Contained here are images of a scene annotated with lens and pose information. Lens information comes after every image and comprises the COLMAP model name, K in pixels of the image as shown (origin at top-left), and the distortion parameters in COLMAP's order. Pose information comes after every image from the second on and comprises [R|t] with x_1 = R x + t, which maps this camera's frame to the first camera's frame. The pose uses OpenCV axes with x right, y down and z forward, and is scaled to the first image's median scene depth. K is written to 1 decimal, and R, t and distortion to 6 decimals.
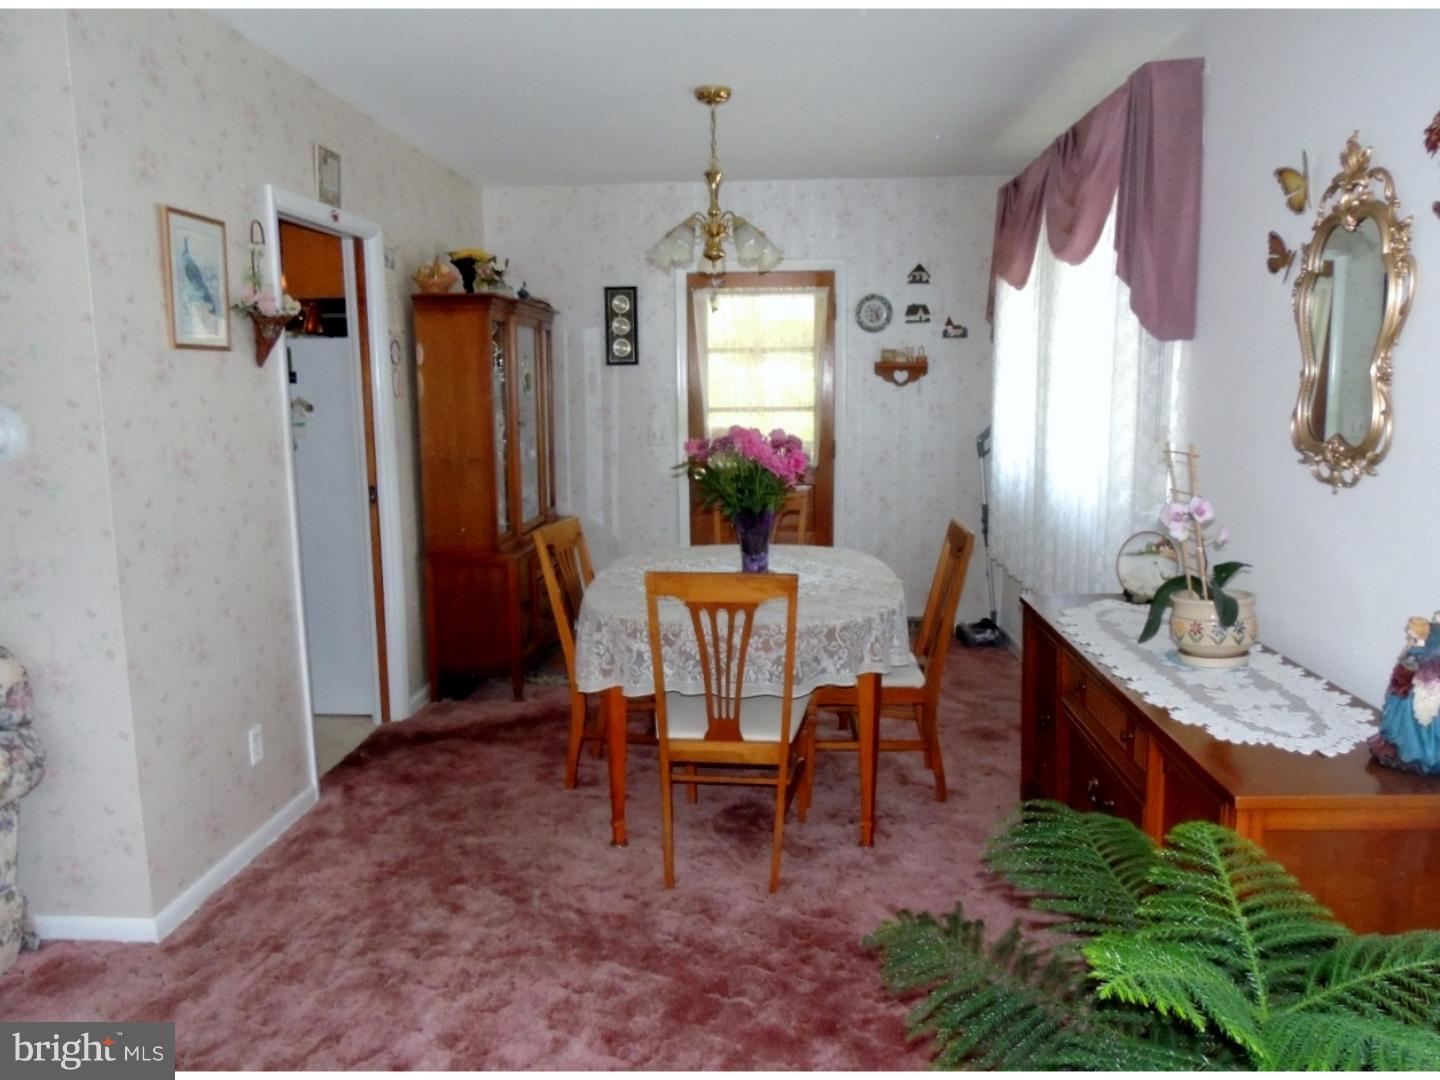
lens RADIAL K [[1025.8, 0, 720.6], [0, 1025.8, 536.0], [0, 0, 1]] dist [-0.048718, 0.003451]
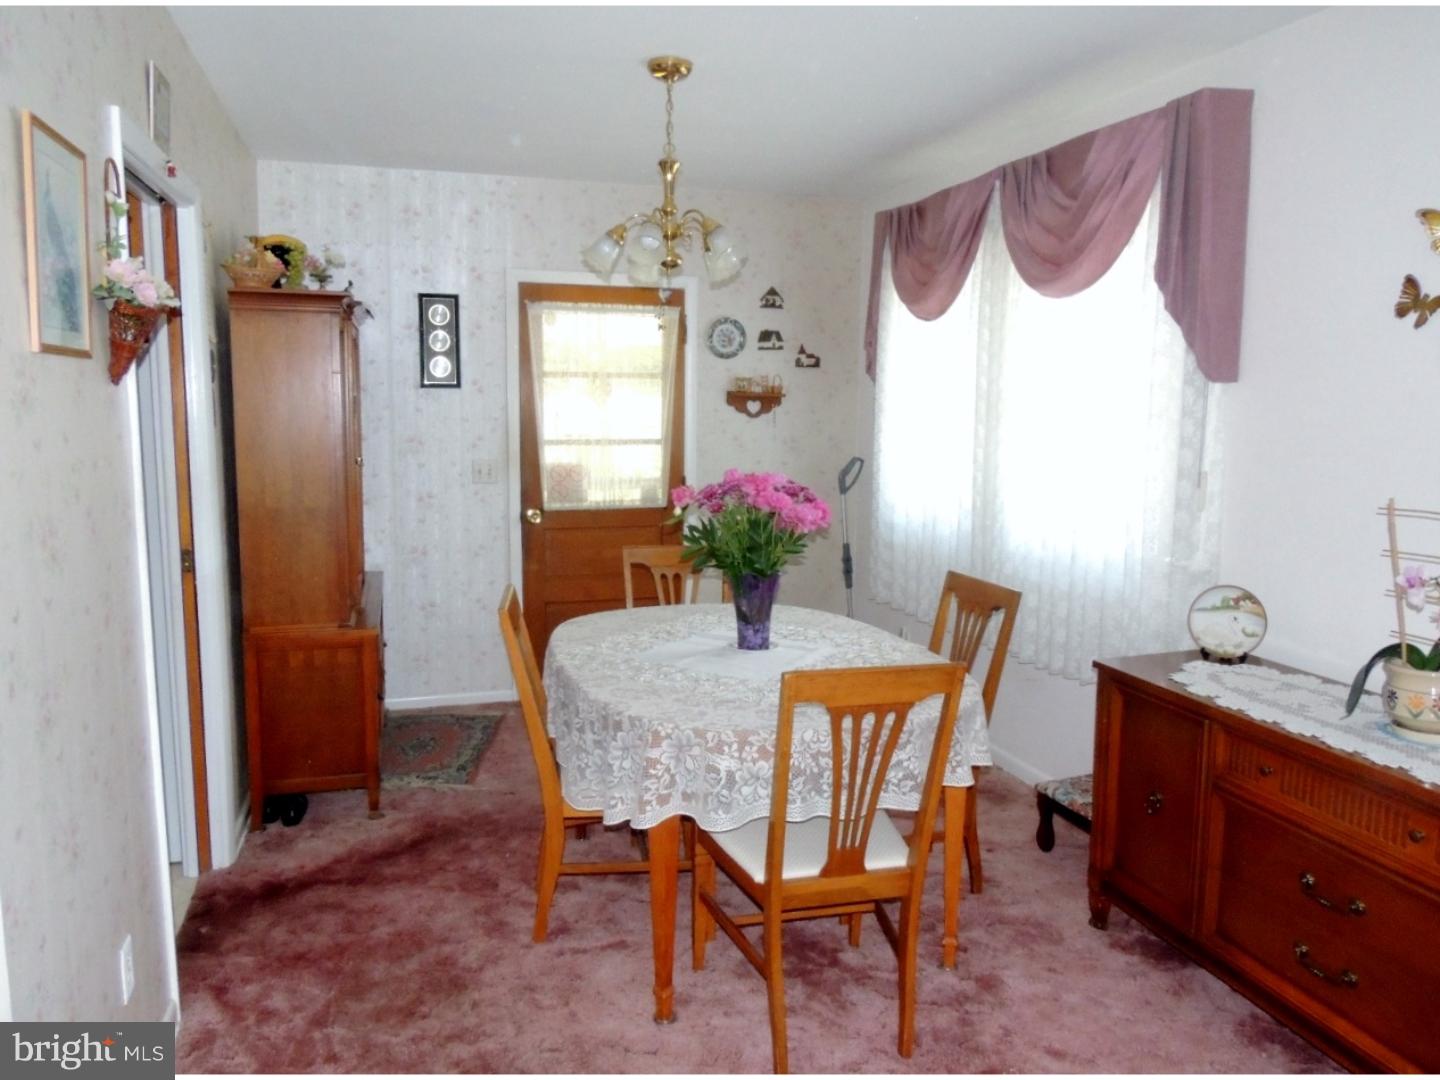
lens RADIAL K [[1027.2, 0, 715.2], [0, 1027.2, 537.8], [0, 0, 1]] dist [-0.031121, 0.005155]
pose [[0.937453, -0.025825, 0.347154, -0.234866], [0.032839, 0.999358, -0.014334, -0.033954], [-0.346561, 0.024838, 0.937699, 0.188814]]
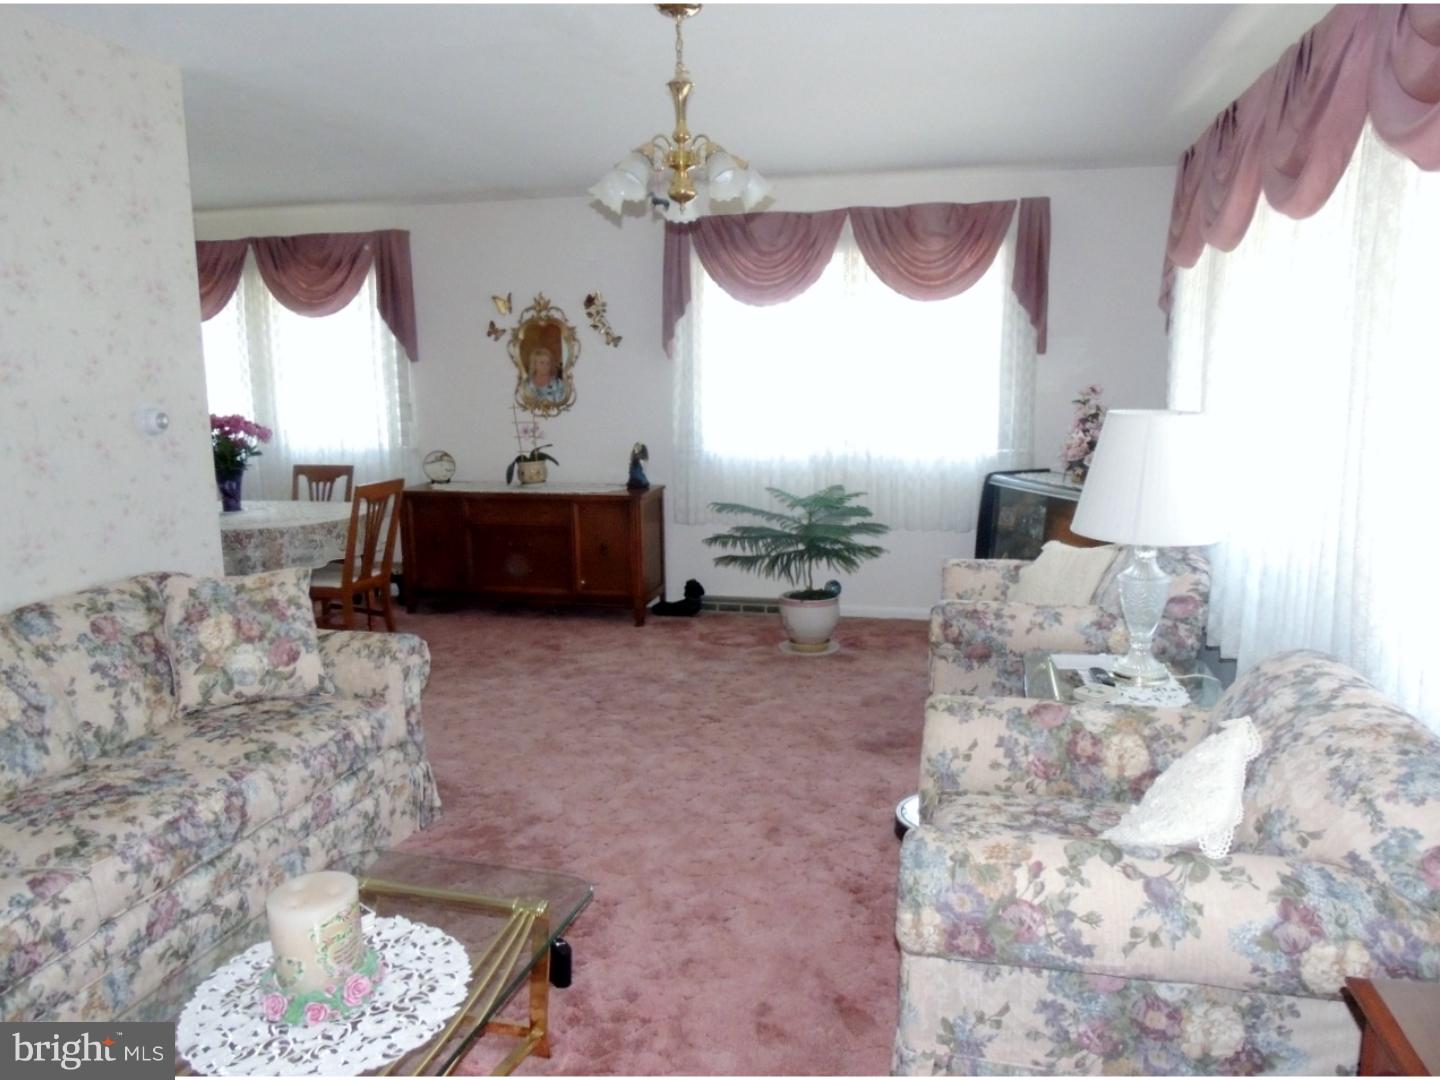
lens RADIAL K [[1027.2, 0, 715.2], [0, 1027.2, 537.8], [0, 0, 1]] dist [-0.031121, 0.005155]
pose [[0.150776, -0.157273, 0.975977, -1.106597], [0.155516, 0.978745, 0.133693, -0.015273], [-0.976259, 0.131623, 0.172029, 0.049884]]
